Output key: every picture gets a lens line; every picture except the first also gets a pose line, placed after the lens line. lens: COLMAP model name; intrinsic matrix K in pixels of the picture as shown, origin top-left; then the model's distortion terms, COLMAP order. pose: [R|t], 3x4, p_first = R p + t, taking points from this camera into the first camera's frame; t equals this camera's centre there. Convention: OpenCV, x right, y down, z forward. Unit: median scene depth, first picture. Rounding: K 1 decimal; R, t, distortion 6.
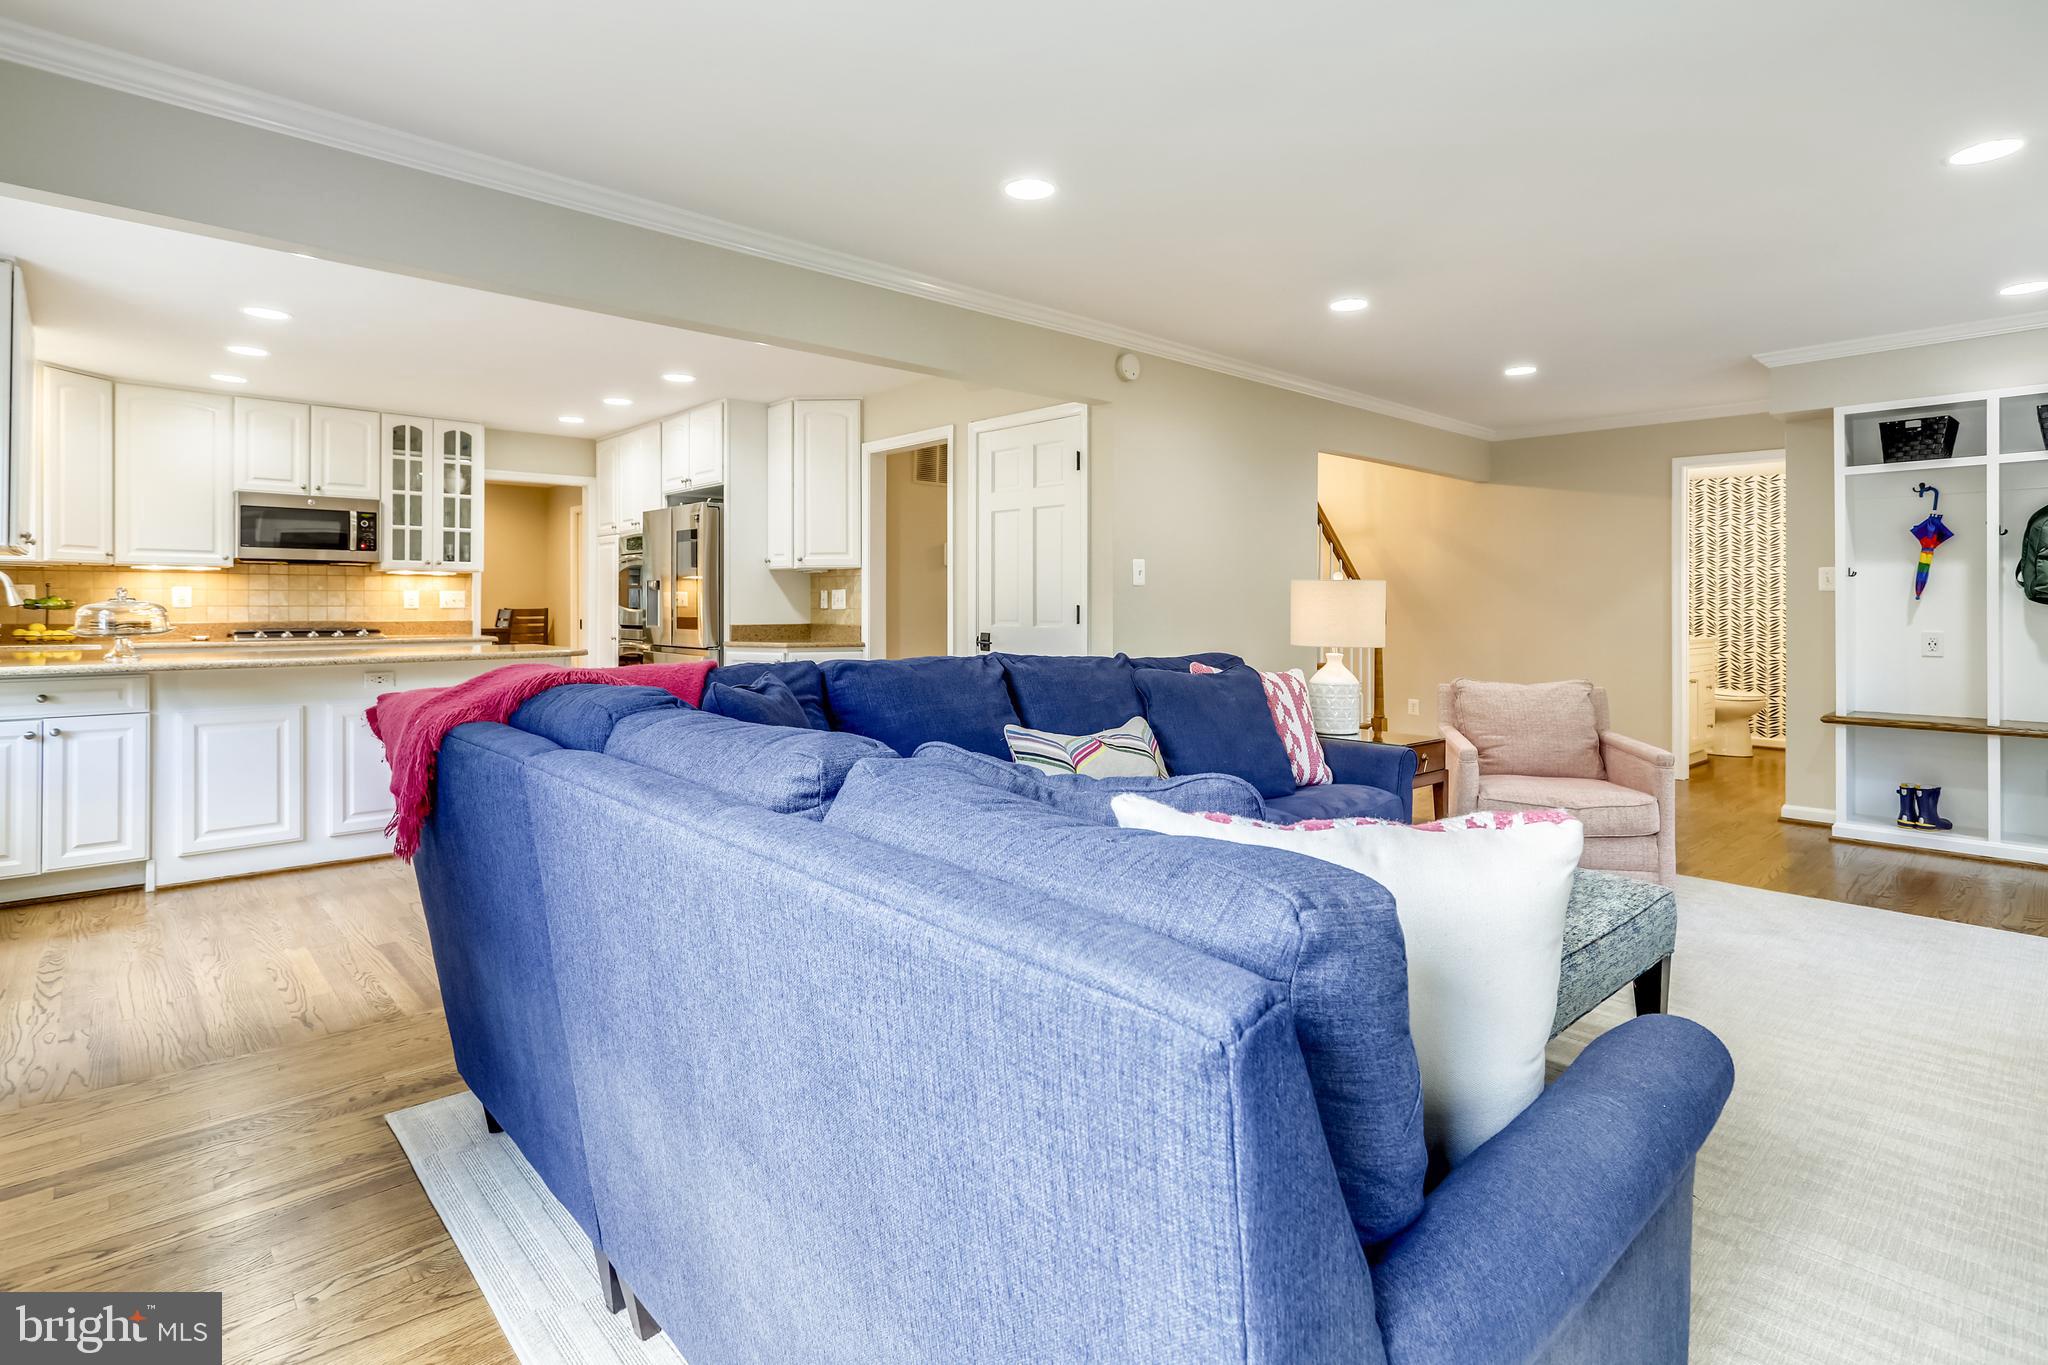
lens RADIAL K [[985.8, 0, 1002.2], [0, 985.8, 607.2], [0, 0, 1]] dist [0.000021, 0.005369]
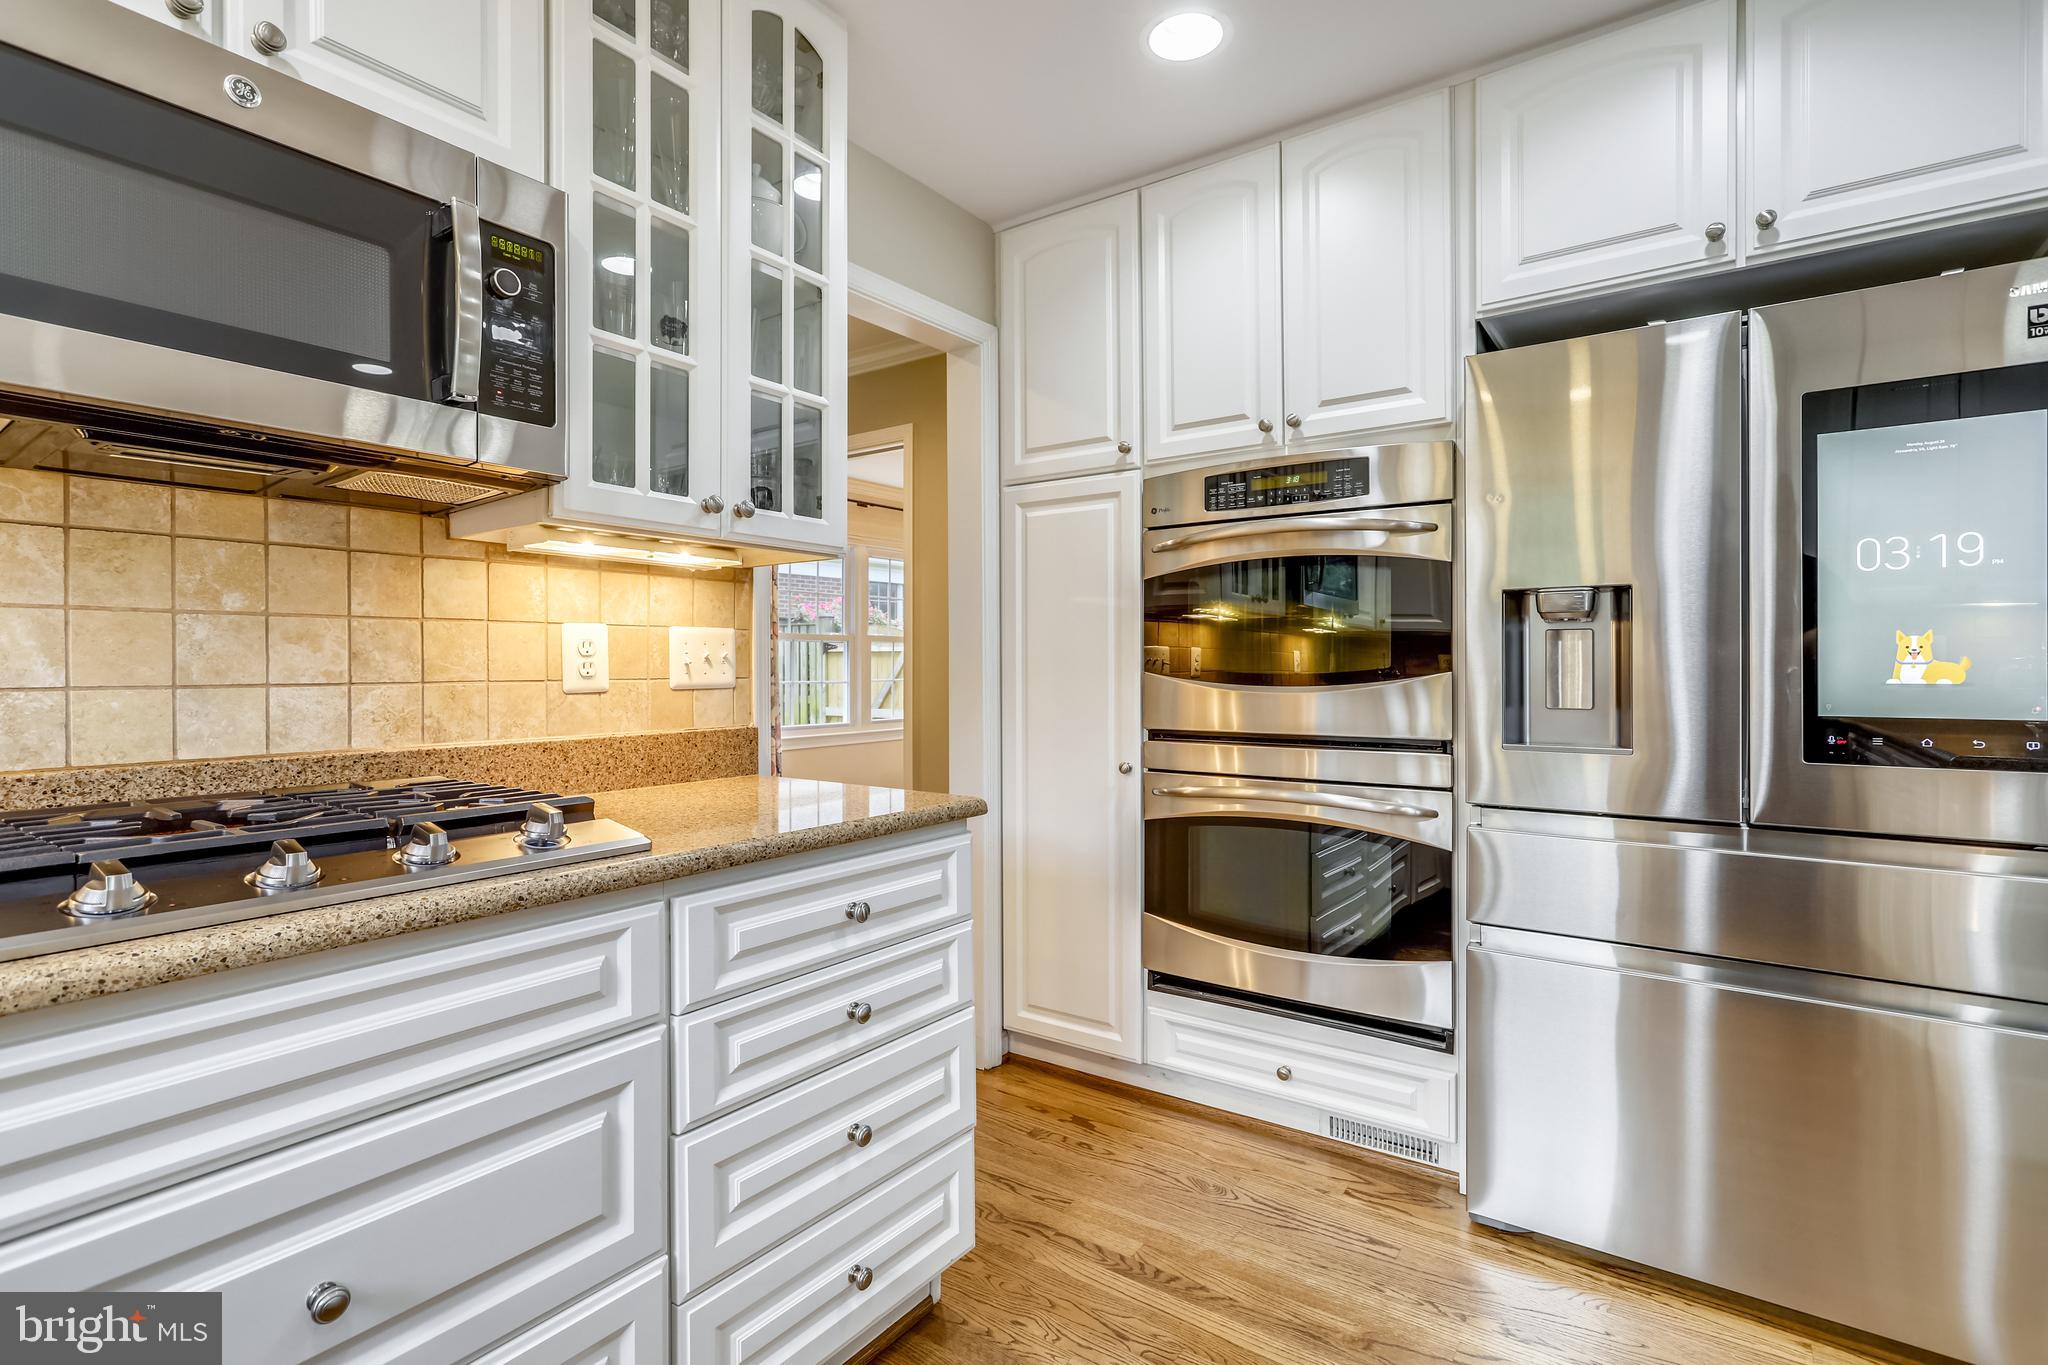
lens RADIAL K [[985.8, 0, 1020.1], [0, 985.8, 662.8], [0, 0, 1]] dist [0.000021, 0.005369]
pose [[0.978280, -0.002218, 0.207274, -0.582999], [0.003909, 0.999962, -0.007752, -0.003717], [-0.207249, 0.008394, 0.978252, 0.775168]]
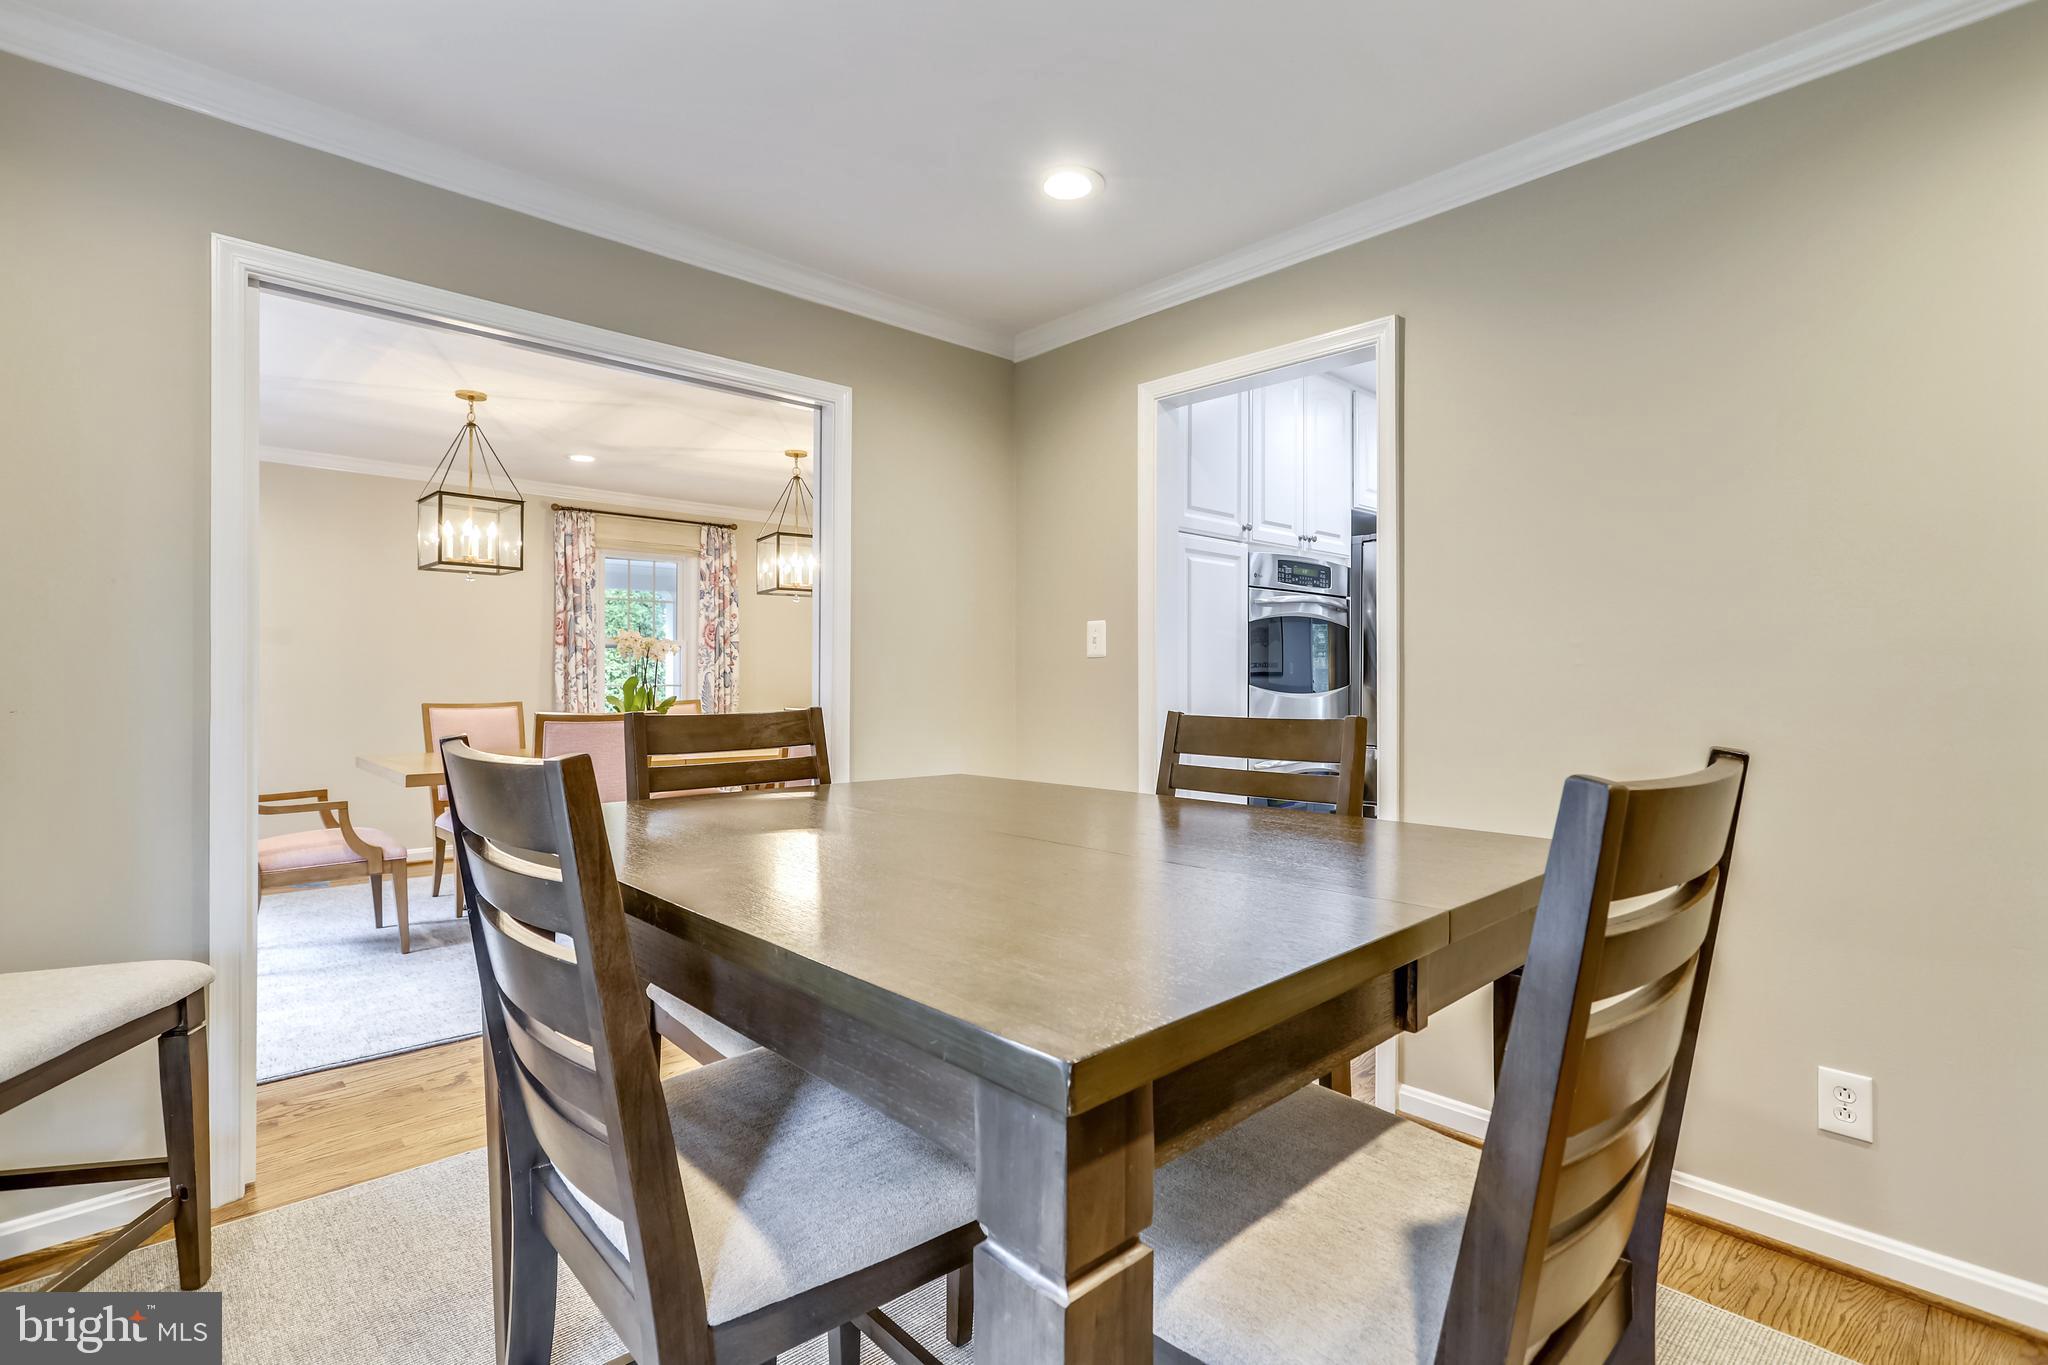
lens RADIAL K [[985.8, 0, 1025.2], [0, 985.8, 676.5], [0, 0, 1]] dist [0.000021, 0.005369]
pose [[-0.034742, -0.013350, 0.999307, -1.013823], [0.001852, 0.999908, 0.013423, -0.017743], [-0.999395, 0.002317, -0.034714, 1.309413]]
